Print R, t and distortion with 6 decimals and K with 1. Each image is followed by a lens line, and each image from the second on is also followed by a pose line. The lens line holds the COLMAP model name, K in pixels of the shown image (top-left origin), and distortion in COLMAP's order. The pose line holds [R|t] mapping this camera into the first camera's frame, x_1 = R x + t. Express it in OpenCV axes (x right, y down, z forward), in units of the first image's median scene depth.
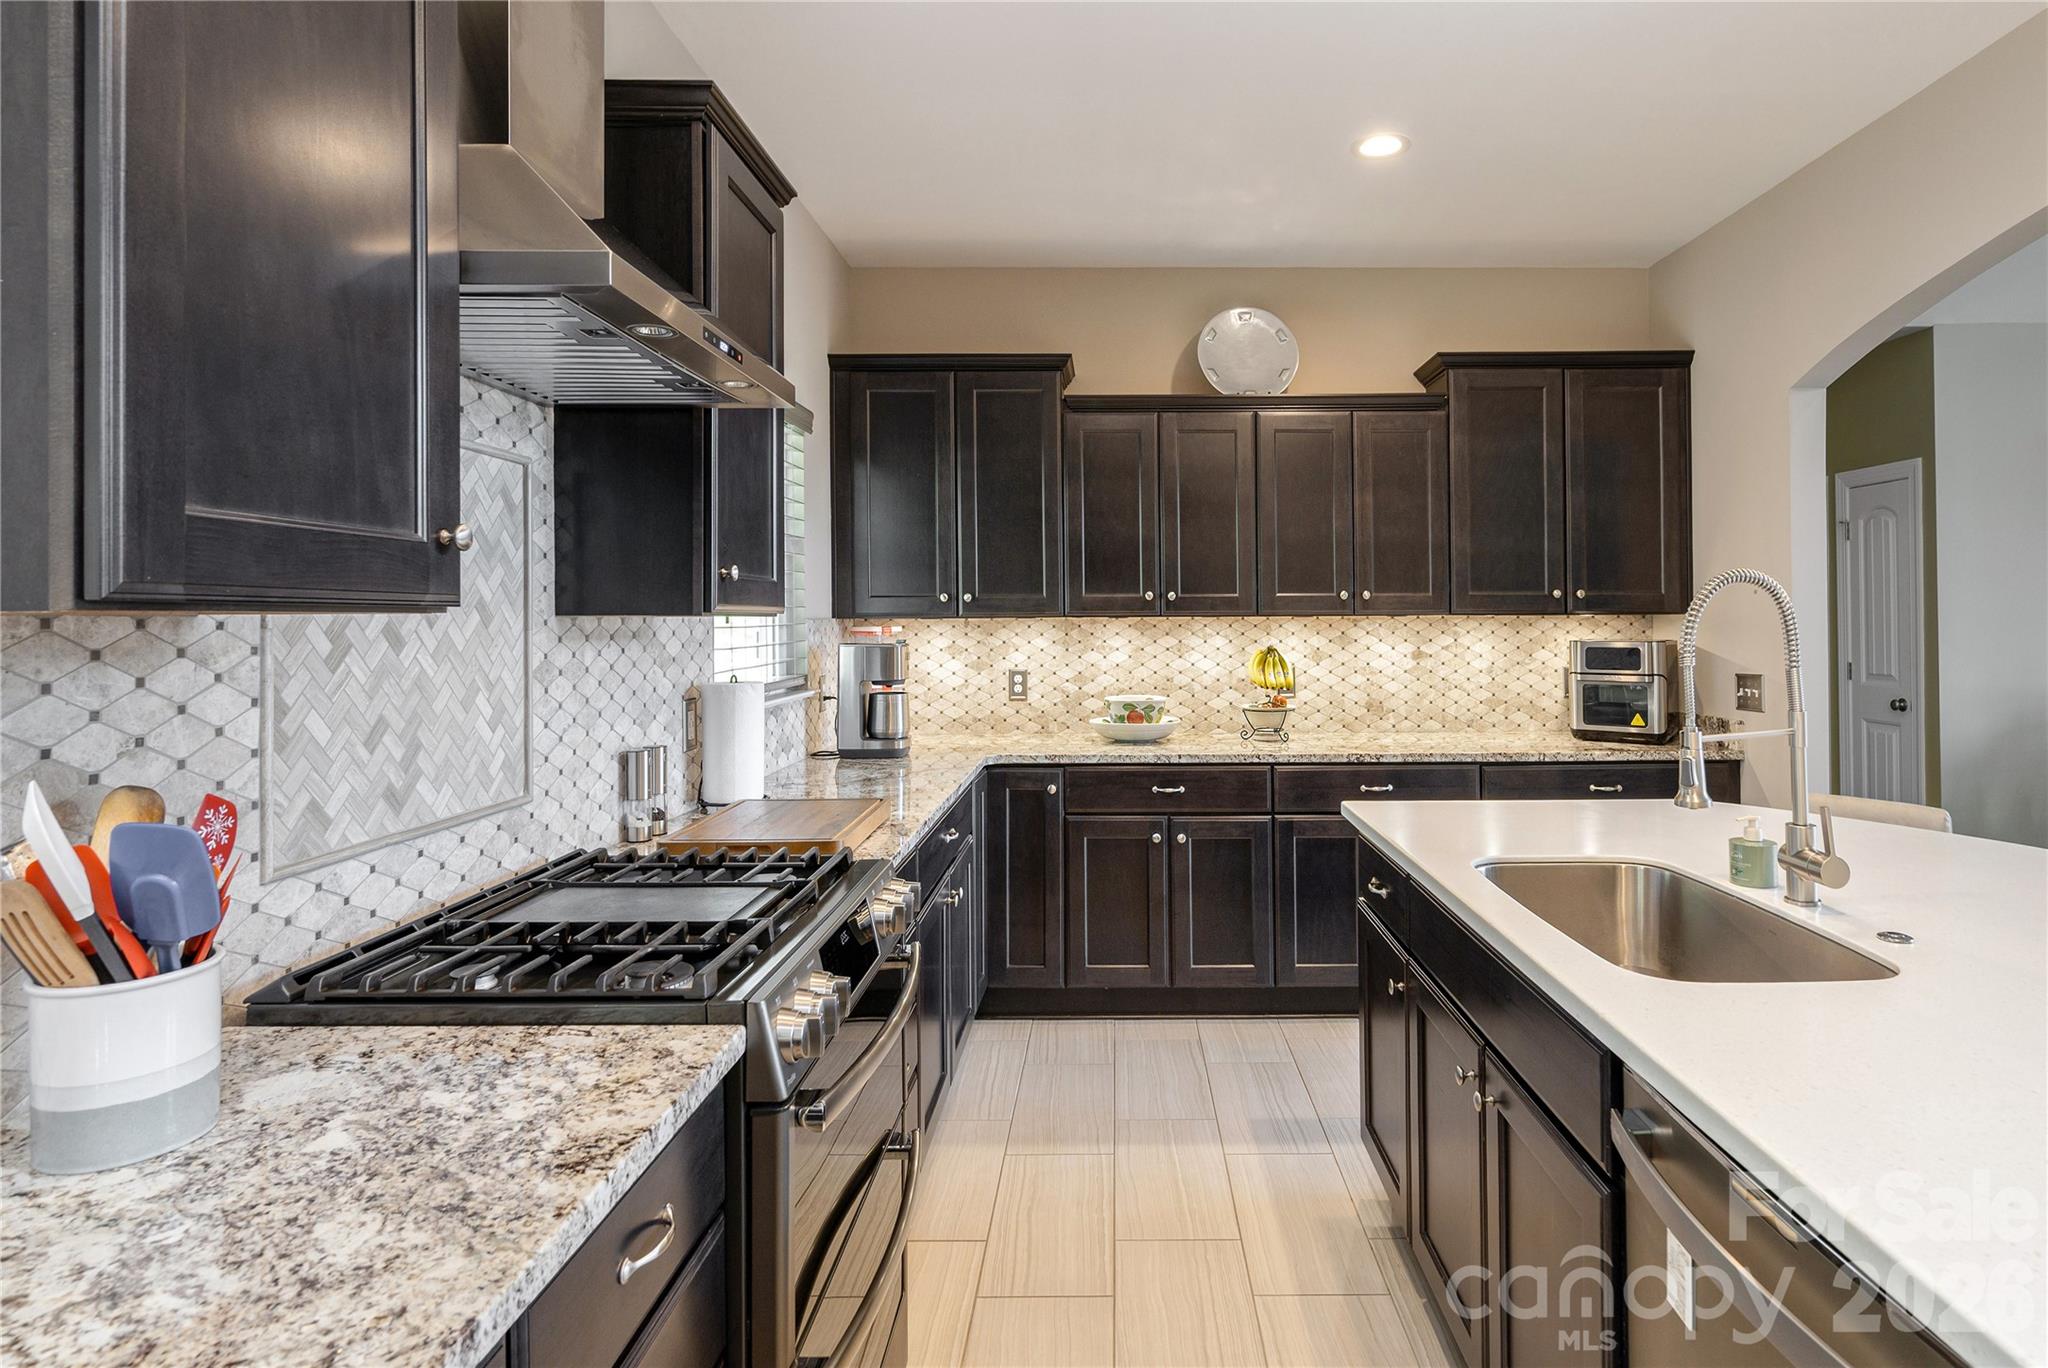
lens RADIAL K [[1143.4, 0, 1062.0], [0, 1143.4, 634.0], [0, 0, 1]] dist [0.001784, 0.000281]
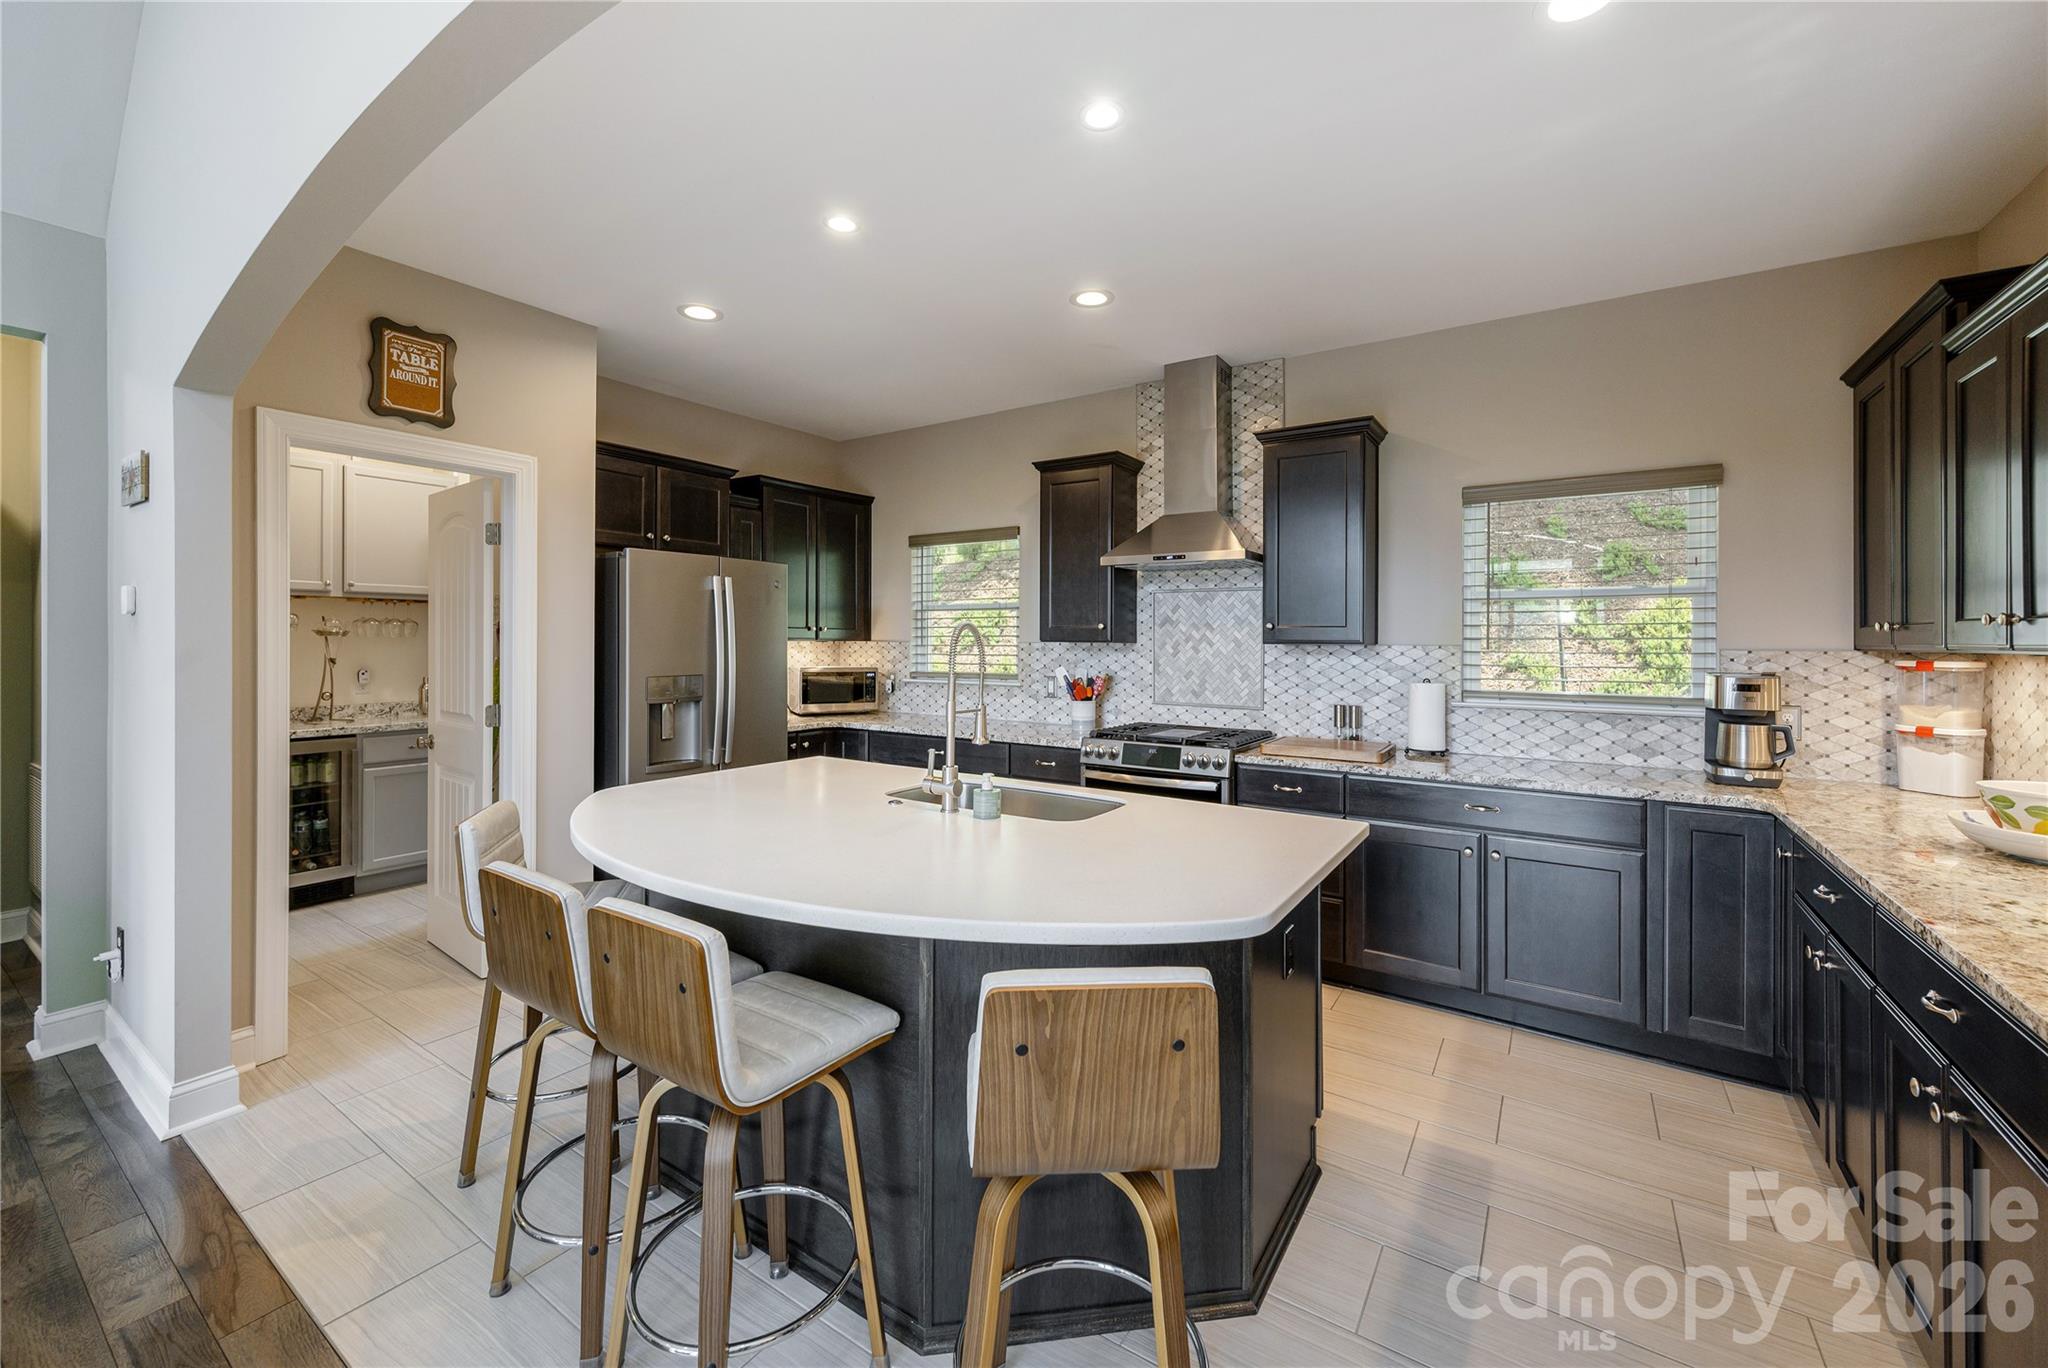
lens RADIAL K [[814.2, 0, 1053.3], [0, 814.2, 644.1], [0, 0, 1]] dist [0.002031, 0.000278]
pose [[-0.552108, 0.003115, -0.833767, 0.802246], [-0.016340, 0.999761, 0.014555, -0.019203], [0.833613, 0.021659, -0.551925, 0.906004]]
